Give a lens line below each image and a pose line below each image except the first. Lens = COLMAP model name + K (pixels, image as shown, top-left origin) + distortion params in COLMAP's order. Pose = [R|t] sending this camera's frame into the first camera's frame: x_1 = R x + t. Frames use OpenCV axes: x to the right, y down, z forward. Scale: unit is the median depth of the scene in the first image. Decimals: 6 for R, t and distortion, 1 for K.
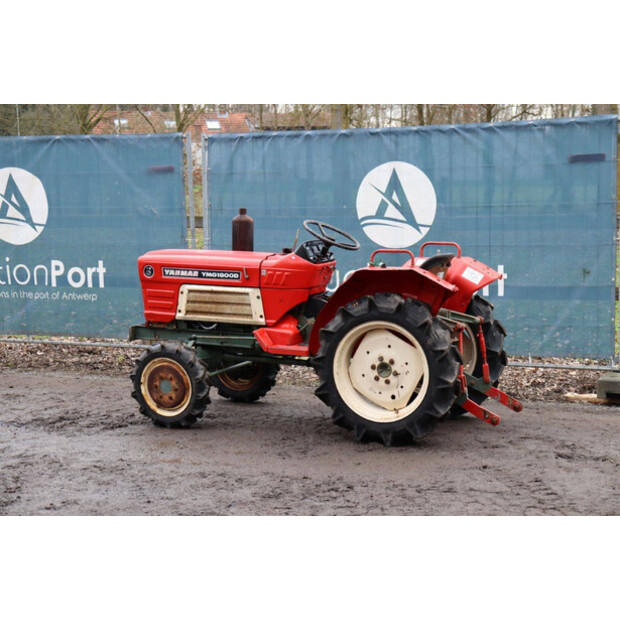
lens RADIAL K [[1305.6, 0, 310.0], [0, 1305.6, 310.0], [0, 0, 1]] dist [0.322403, 0.253298]
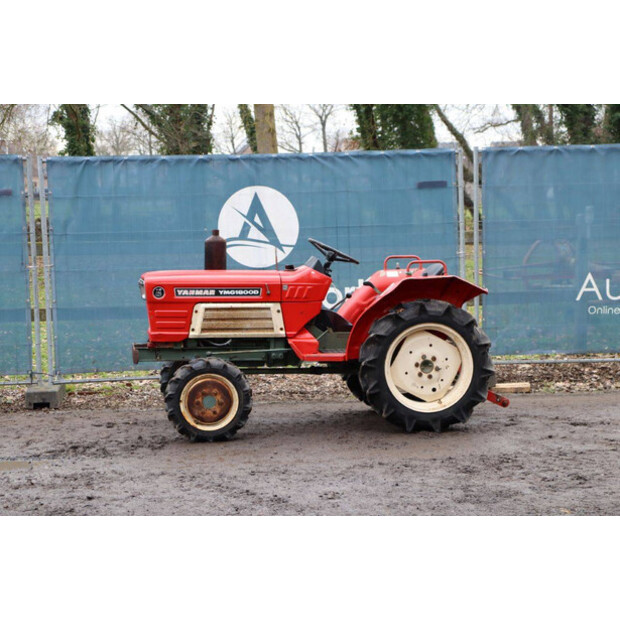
lens RADIAL K [[1440.7, 0, 310.0], [0, 1440.7, 310.0], [0, 0, 1]] dist [0.402690, 0.628099]
pose [[0.834353, -0.046228, 0.549288, -0.660529], [0.064529, 0.997817, -0.014042, 0.007368], [-0.547440, 0.047161, 0.835515, 0.003727]]
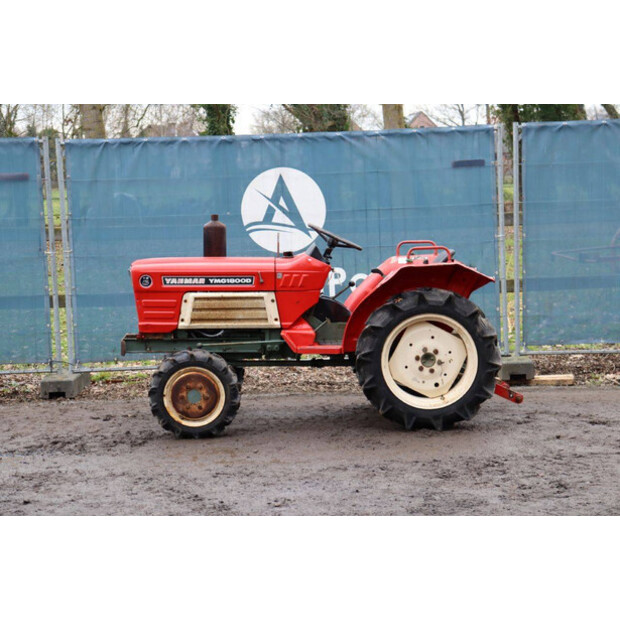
lens RADIAL K [[1429.7, 0, 310.0], [0, 1429.7, 310.0], [0, 0, 1]] dist [0.376211, 0.454290]
pose [[0.892240, -0.053762, 0.448350, -0.506808], [0.062741, 0.998016, -0.005185, 0.004908], [-0.447182, 0.032756, 0.893843, 0.000586]]
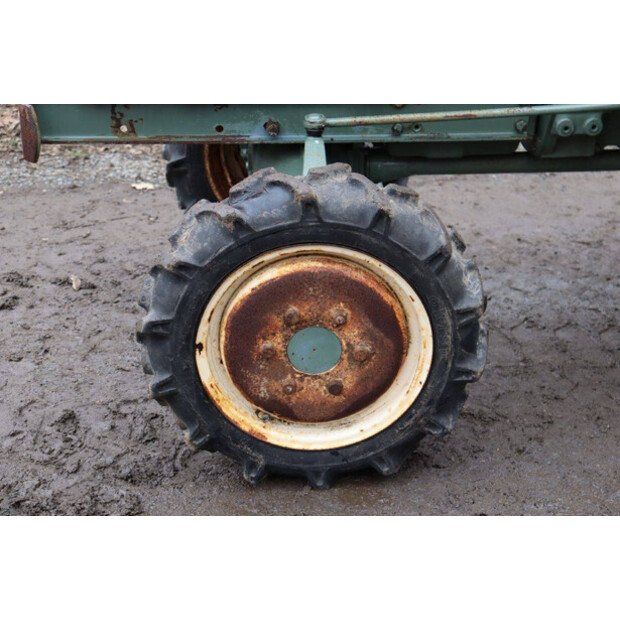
lens RADIAL K [[1322.5, 0, 310.0], [0, 1322.5, 310.0], [0, 0, 1]] dist [0.302377, 0.071859]
pose [[0.875082, -0.203160, 0.439270, -0.220357], [0.055899, 0.943982, 0.325229, -0.032322], [-0.480736, -0.260047, 0.837418, 0.782563]]
